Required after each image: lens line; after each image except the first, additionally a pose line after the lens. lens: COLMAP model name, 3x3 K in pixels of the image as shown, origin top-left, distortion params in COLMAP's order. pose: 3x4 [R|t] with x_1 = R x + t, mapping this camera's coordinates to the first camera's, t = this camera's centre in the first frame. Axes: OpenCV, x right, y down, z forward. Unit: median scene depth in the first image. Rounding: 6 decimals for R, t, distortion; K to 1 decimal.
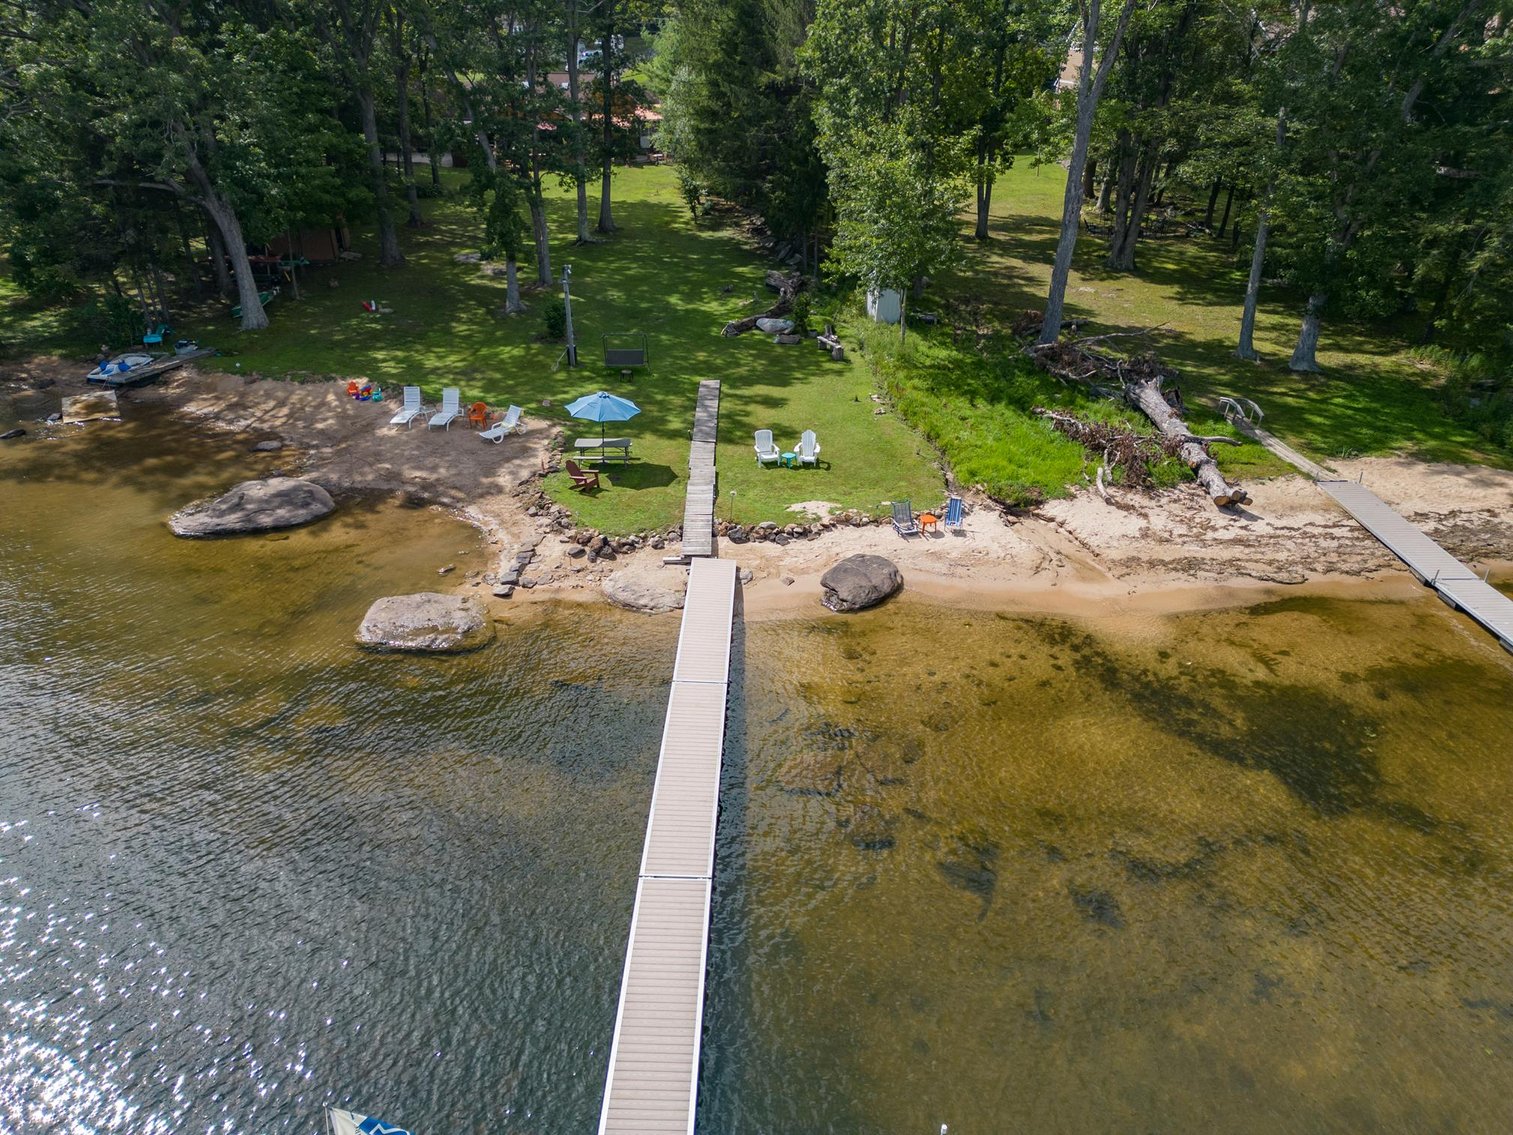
lens RADIAL K [[1054.6, 0, 760.9], [0, 1054.6, 577.7], [0, 0, 1]] dist [0.061245, -0.052719]
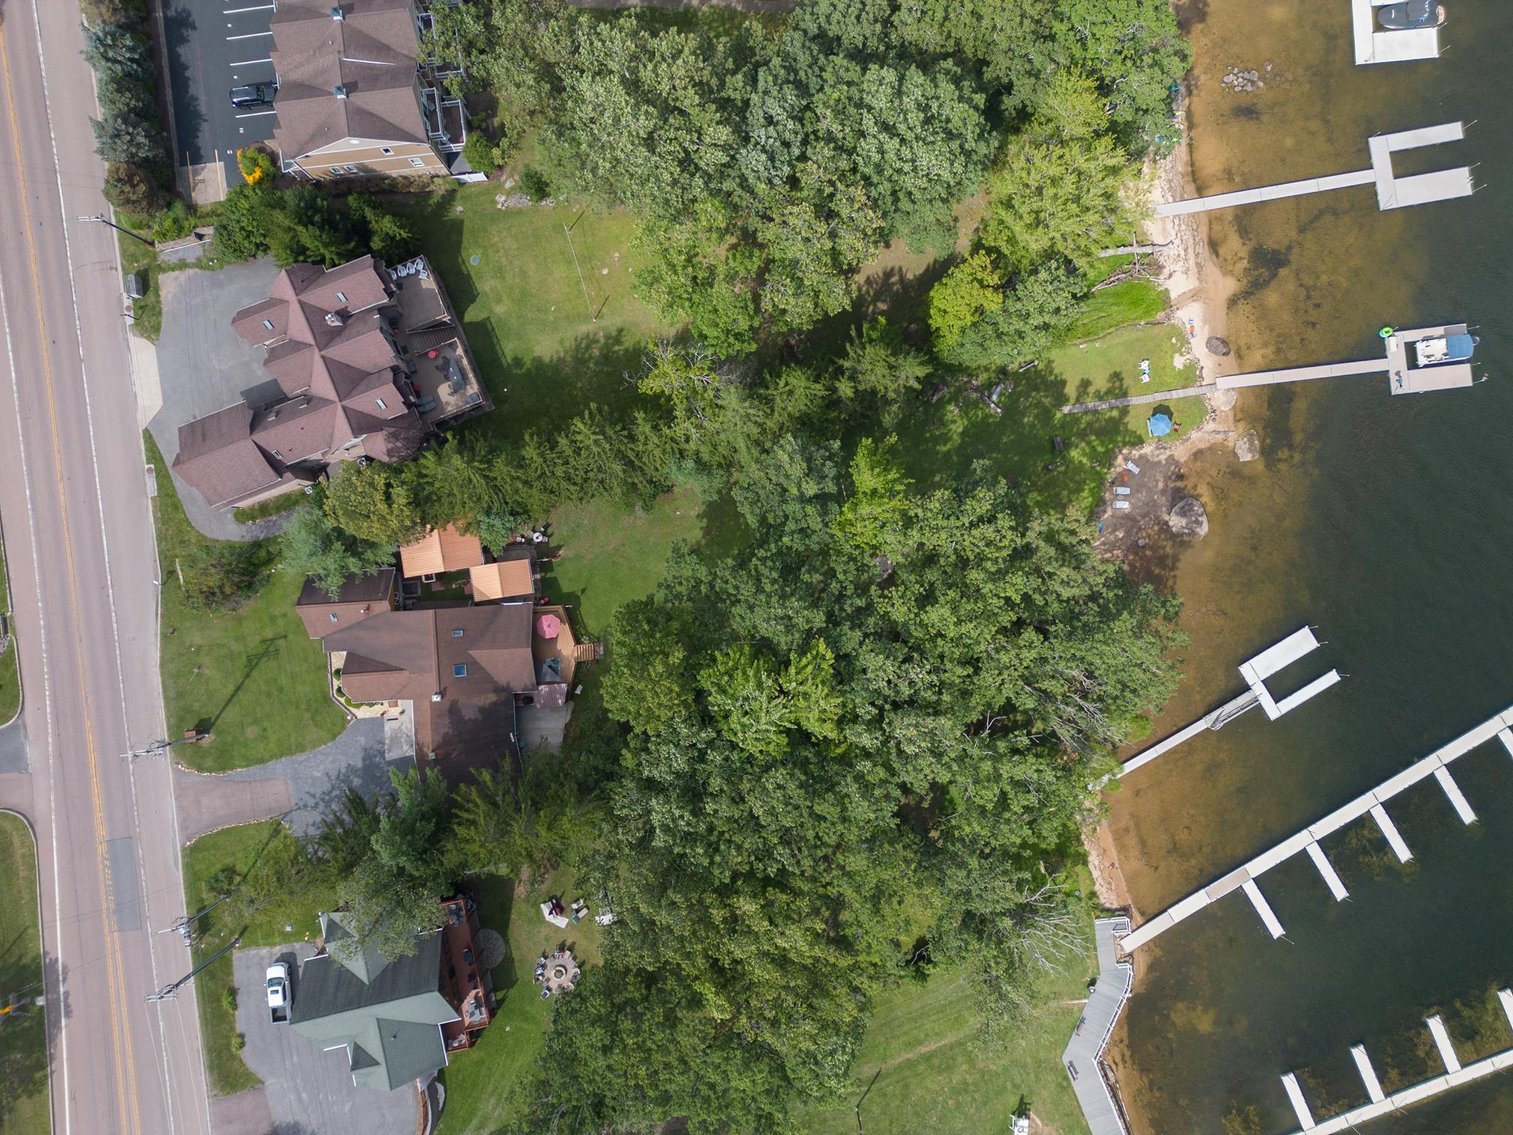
lens RADIAL K [[1054.6, 0, 759.5], [0, 1054.6, 571.7], [0, 0, 1]] dist [0.061245, -0.052719]
pose [[-0.121729, -0.992464, 0.014053, -0.404444], [0.449600, -0.042511, 0.892218, -2.989469], [-0.884896, 0.114927, 0.451387, 0.538092]]
